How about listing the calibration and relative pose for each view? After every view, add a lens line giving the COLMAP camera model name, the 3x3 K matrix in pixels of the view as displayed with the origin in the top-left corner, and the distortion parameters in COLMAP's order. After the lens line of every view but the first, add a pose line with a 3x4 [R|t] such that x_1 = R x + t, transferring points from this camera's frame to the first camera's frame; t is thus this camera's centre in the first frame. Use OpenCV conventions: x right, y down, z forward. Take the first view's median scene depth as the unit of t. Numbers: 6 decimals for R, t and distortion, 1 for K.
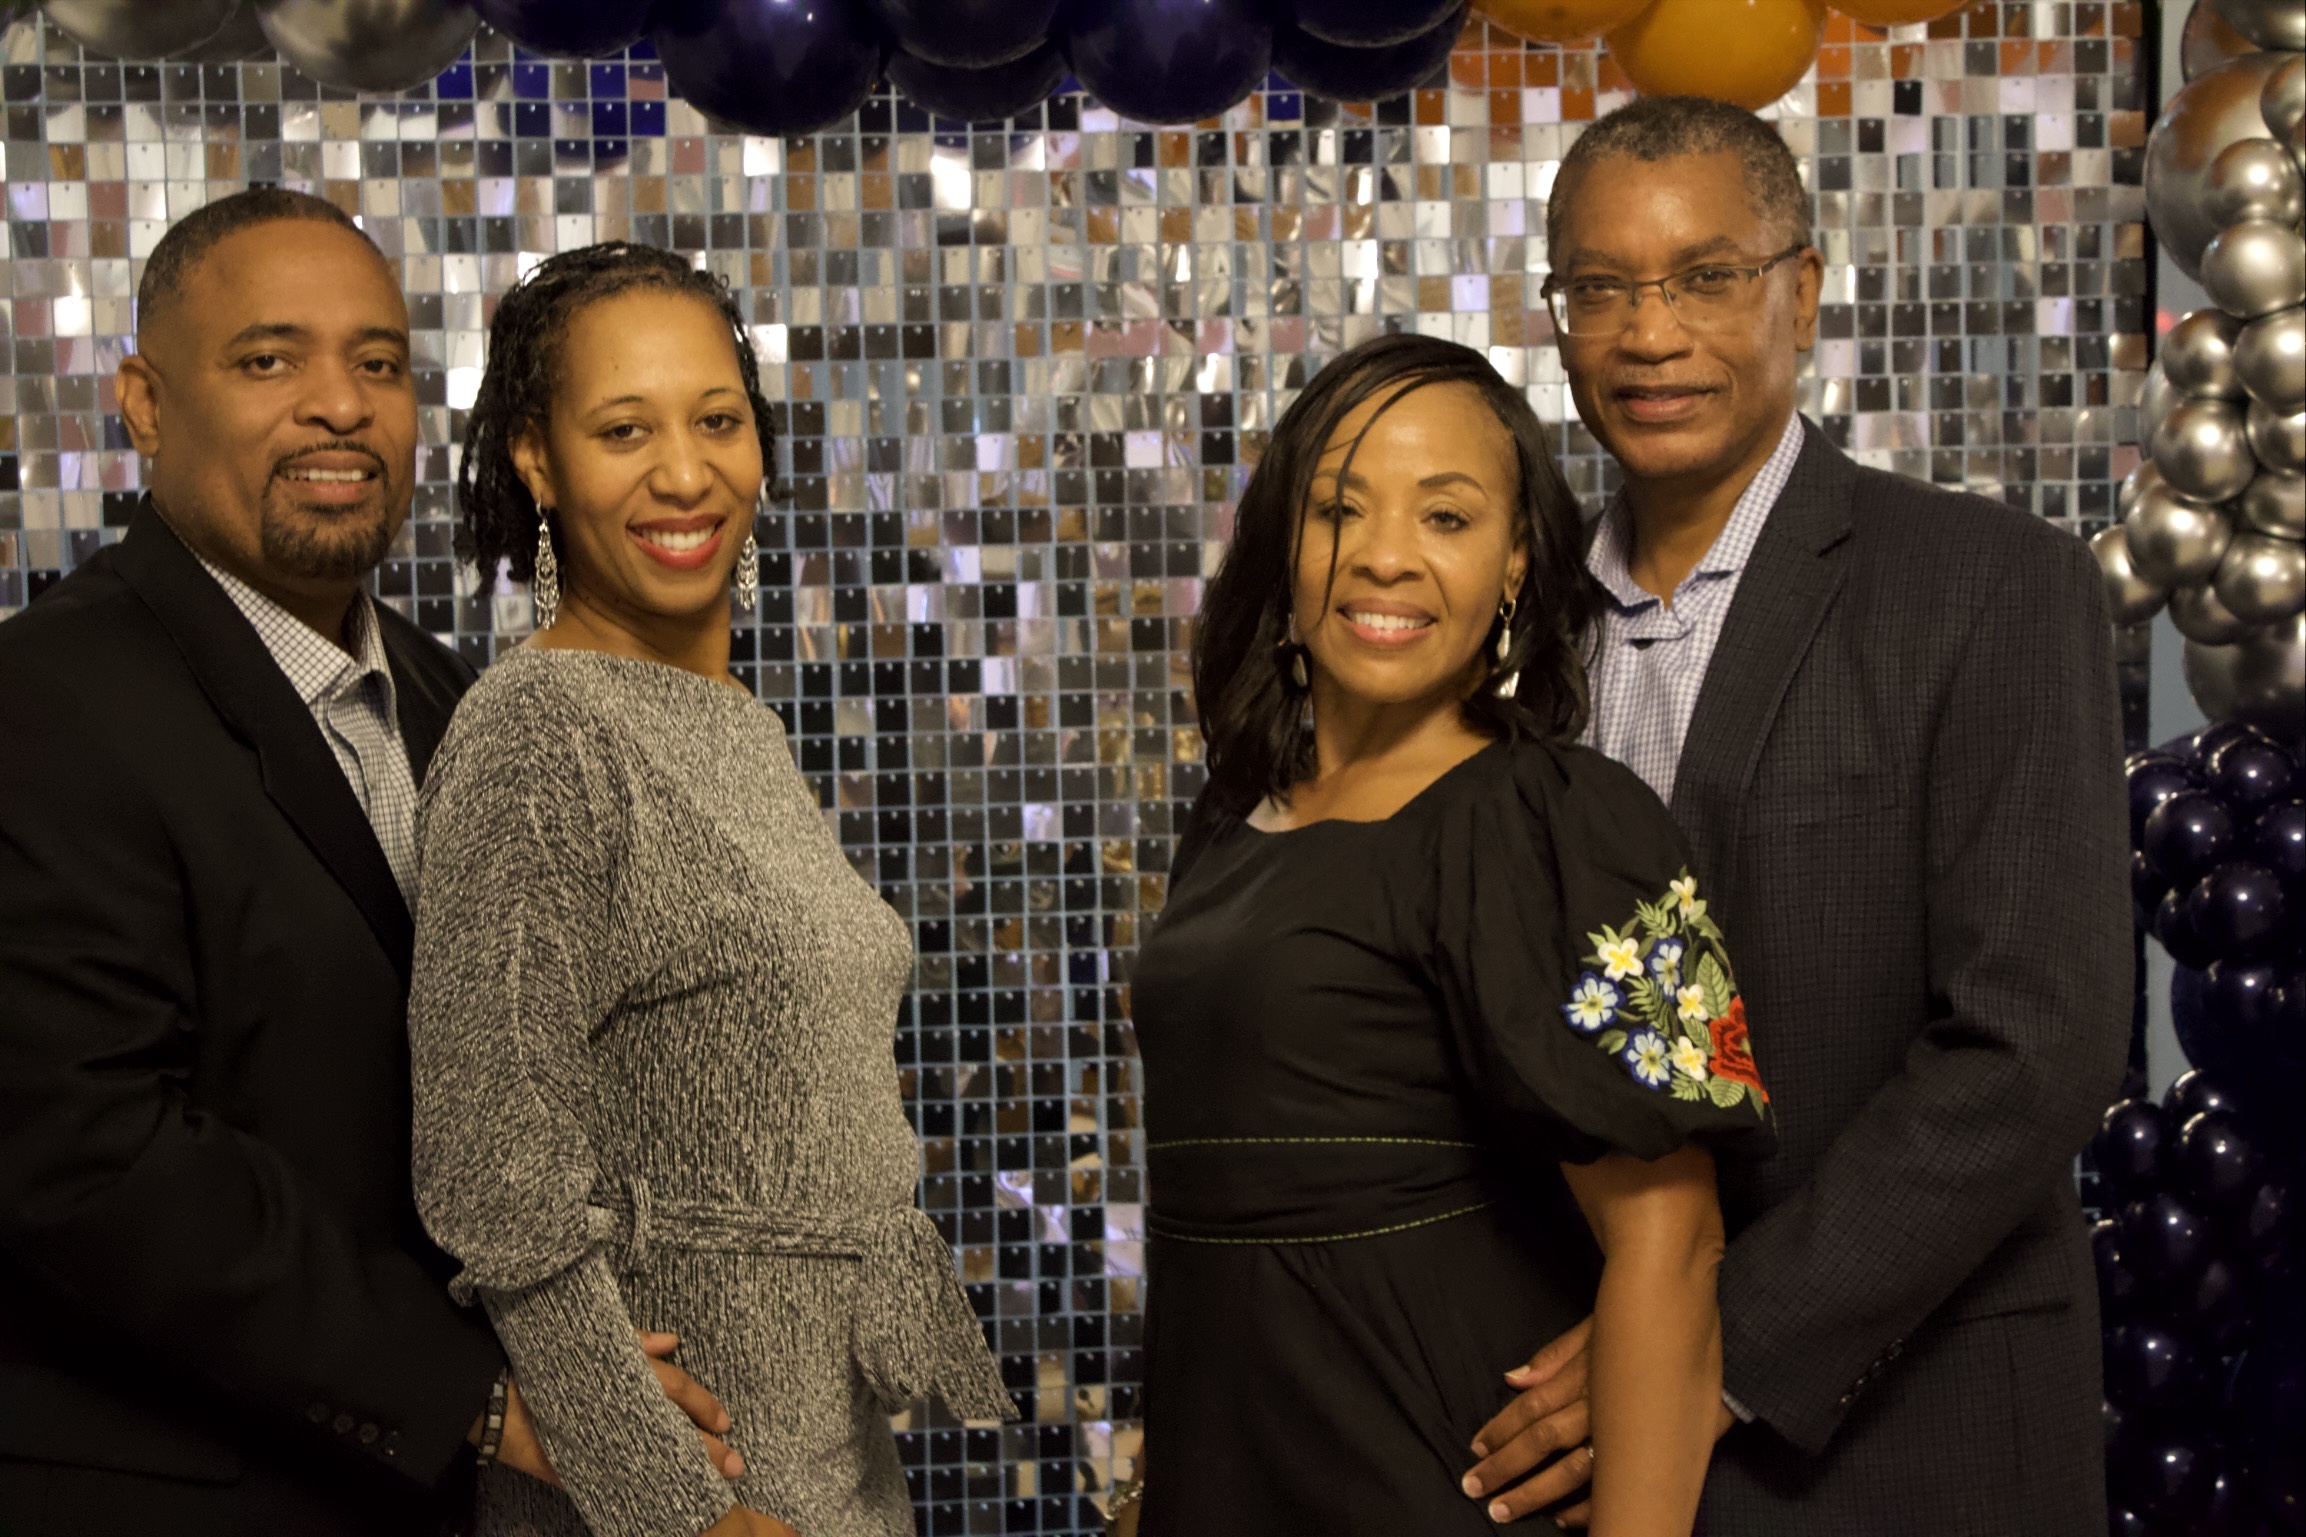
lens RADIAL K [[4625.4, 0, 1146.1], [0, 4625.4, 761.9], [0, 0, 1]] dist [0.130570, 0.000000]
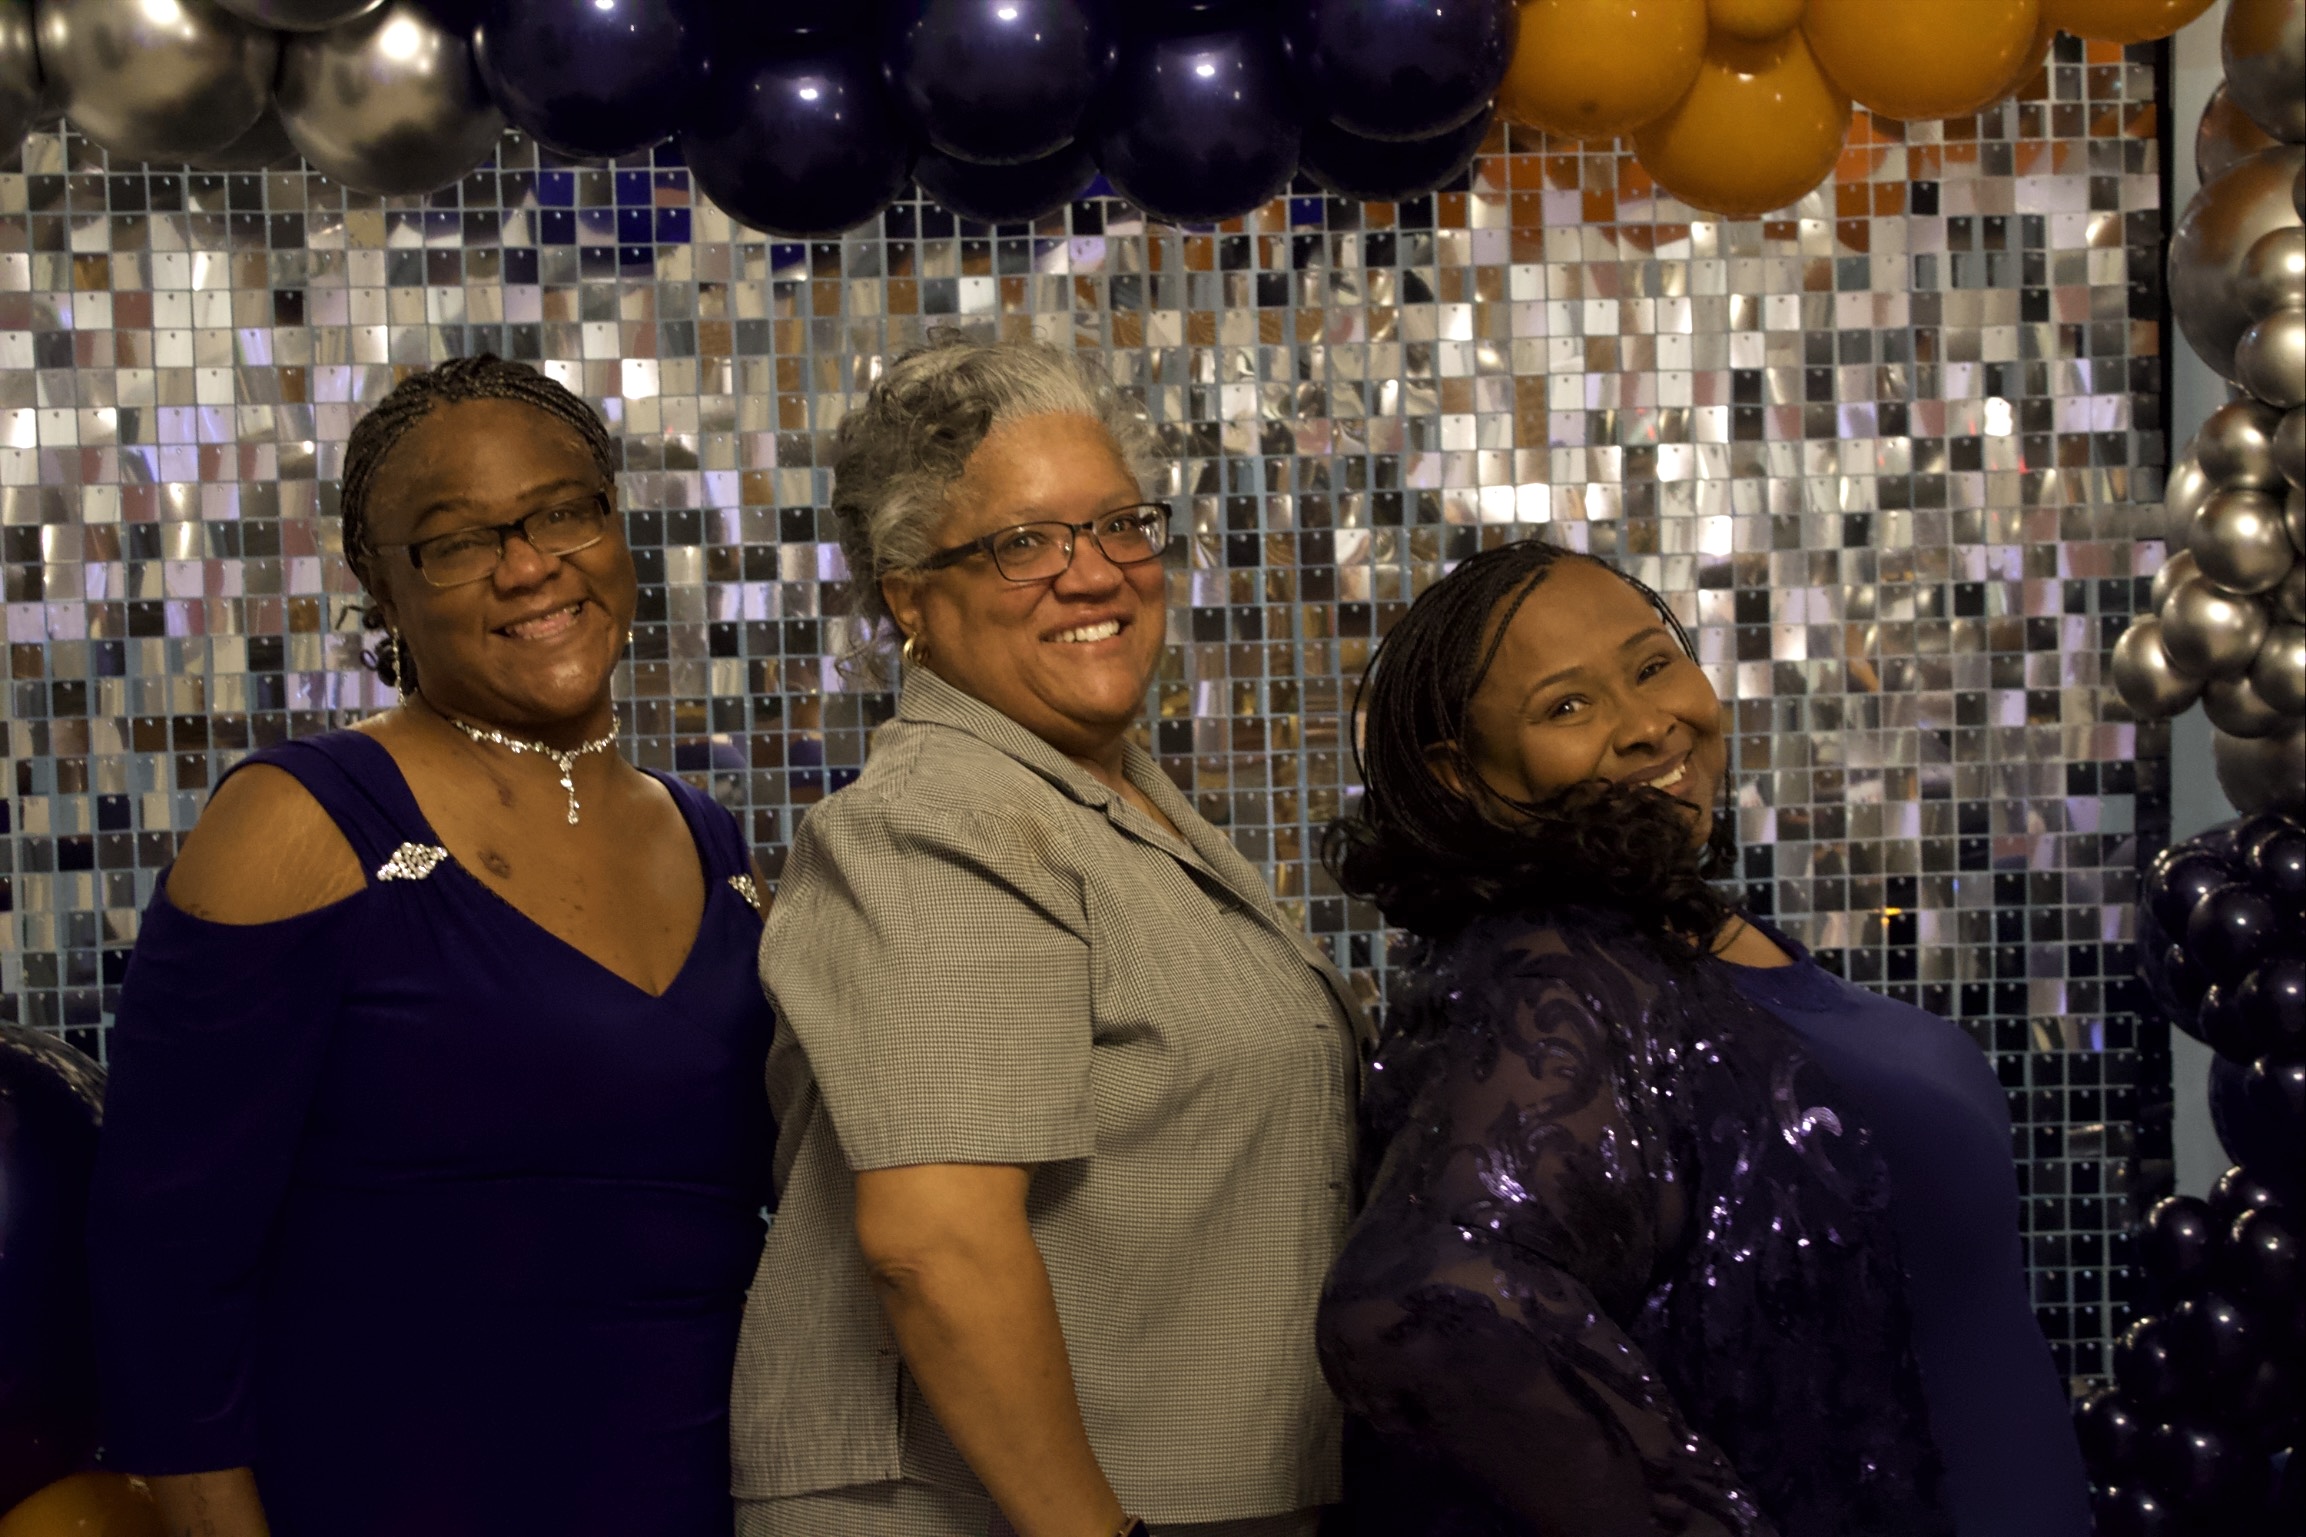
lens RADIAL K [[4127.2, 0, 1160.3], [0, 4127.2, 780.1], [0, 0, 1]] dist [0.087719, 0.000000]
pose [[0.999925, -0.008249, 0.009037, -0.011573], [0.008446, 0.999724, -0.021917, 0.001541], [-0.008854, 0.021992, 0.999719, 0.111989]]
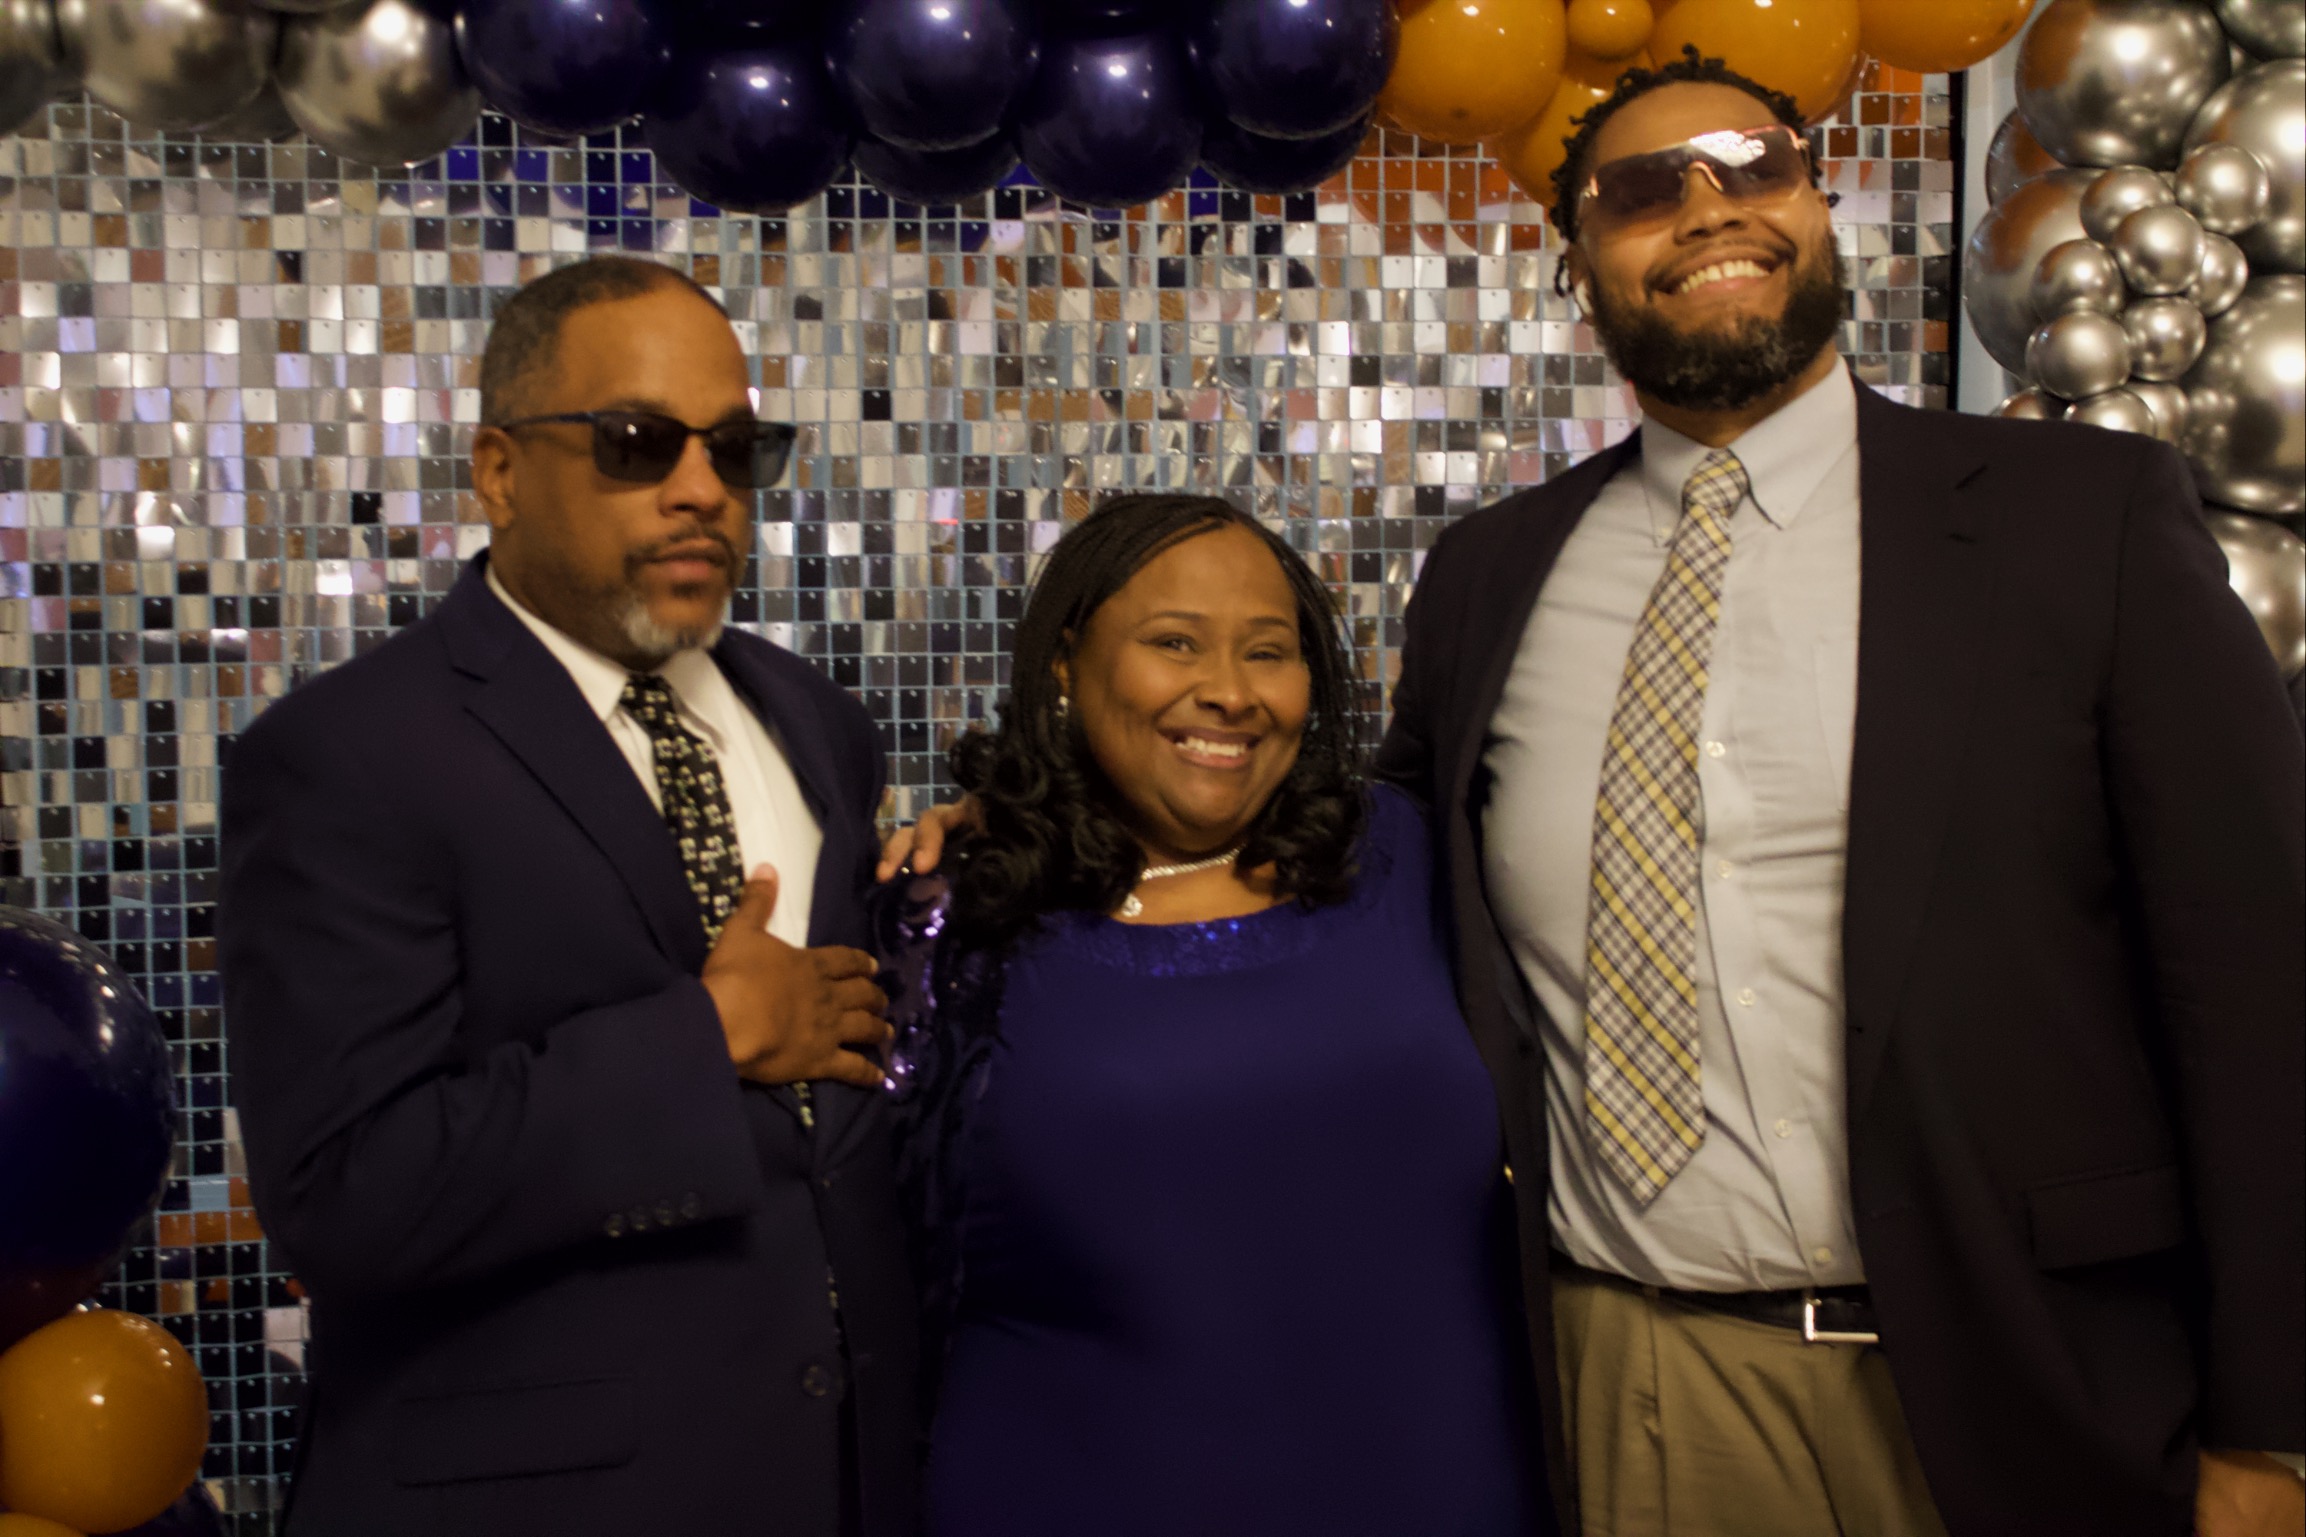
lens RADIAL K [[3277.2, 0, 1155.3], [0, 3277.2, 764.4], [0, 0, 1]] dist [0.011045, 0.000000]
pose [[0.999045, 0.011854, 0.042059, -0.014480], [-0.011967, 0.999925, 0.002443, -0.006568], [-0.042027, -0.002944, 0.999112, 0.210265]]
